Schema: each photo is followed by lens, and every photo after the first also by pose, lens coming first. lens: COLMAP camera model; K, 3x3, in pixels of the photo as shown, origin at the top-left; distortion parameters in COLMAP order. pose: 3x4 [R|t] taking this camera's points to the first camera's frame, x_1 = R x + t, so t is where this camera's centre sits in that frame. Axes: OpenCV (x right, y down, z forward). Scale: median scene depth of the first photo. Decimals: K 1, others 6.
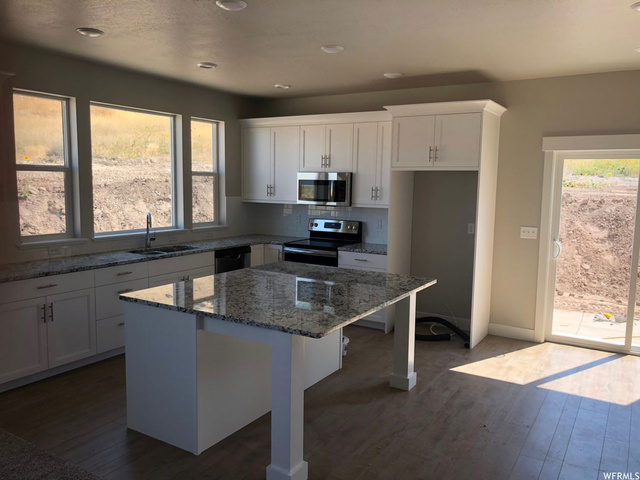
lens RADIAL K [[519.5, 0, 320.0], [0, 519.5, 240.0], [0, 0, 1]] dist [0.007333, 0.006775]
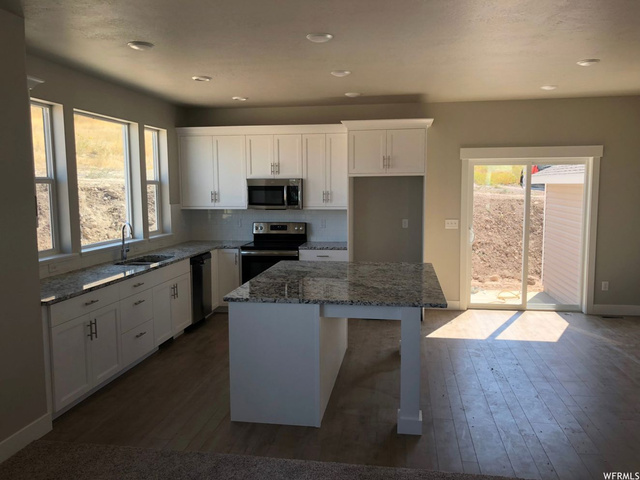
lens RADIAL K [[519.5, 0, 320.0], [0, 519.5, 240.0], [0, 0, 1]] dist [0.007333, 0.006775]
pose [[0.922547, -0.061665, 0.380927, -0.353541], [0.064871, 0.997884, 0.004431, -0.001700], [-0.380394, 0.020623, 0.924595, -0.036909]]
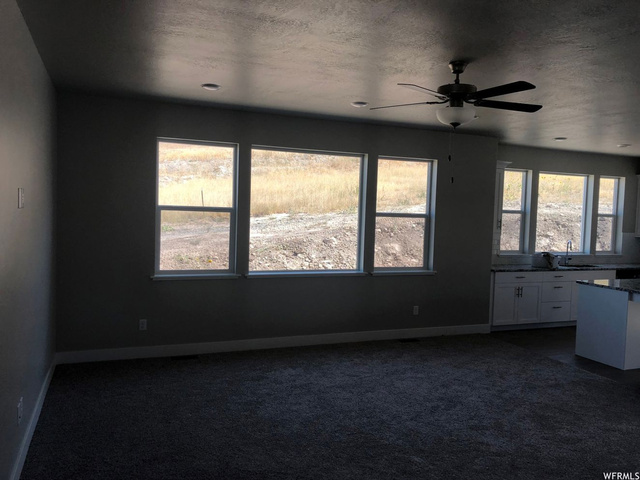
lens RADIAL K [[519.5, 0, 320.0], [0, 519.5, 240.0], [0, 0, 1]] dist [0.007333, 0.006775]
pose [[0.805154, 0.041018, -0.591646, -0.016951], [-0.084514, 0.995360, -0.046006, 0.073324], [0.587013, 0.087044, 0.804884, -0.620001]]
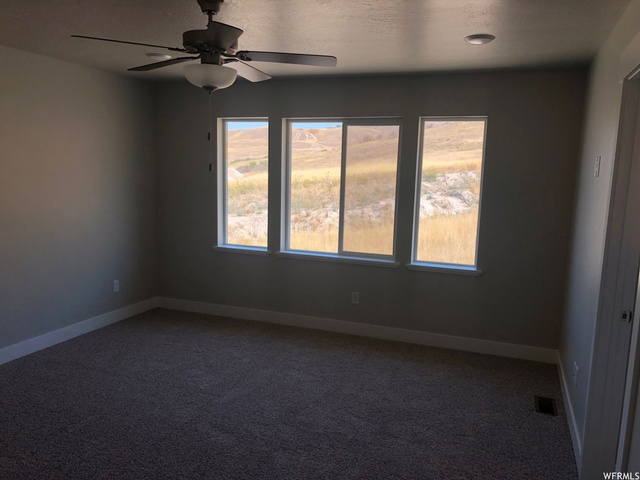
lens RADIAL K [[519.5, 0, 320.0], [0, 519.5, 240.0], [0, 0, 1]] dist [0.007333, 0.006775]
pose [[0.191634, 0.098589, -0.976502, 0.491707], [-0.142649, 0.987175, 0.071672, -0.104639], [0.971045, 0.125562, 0.203240, 0.785518]]
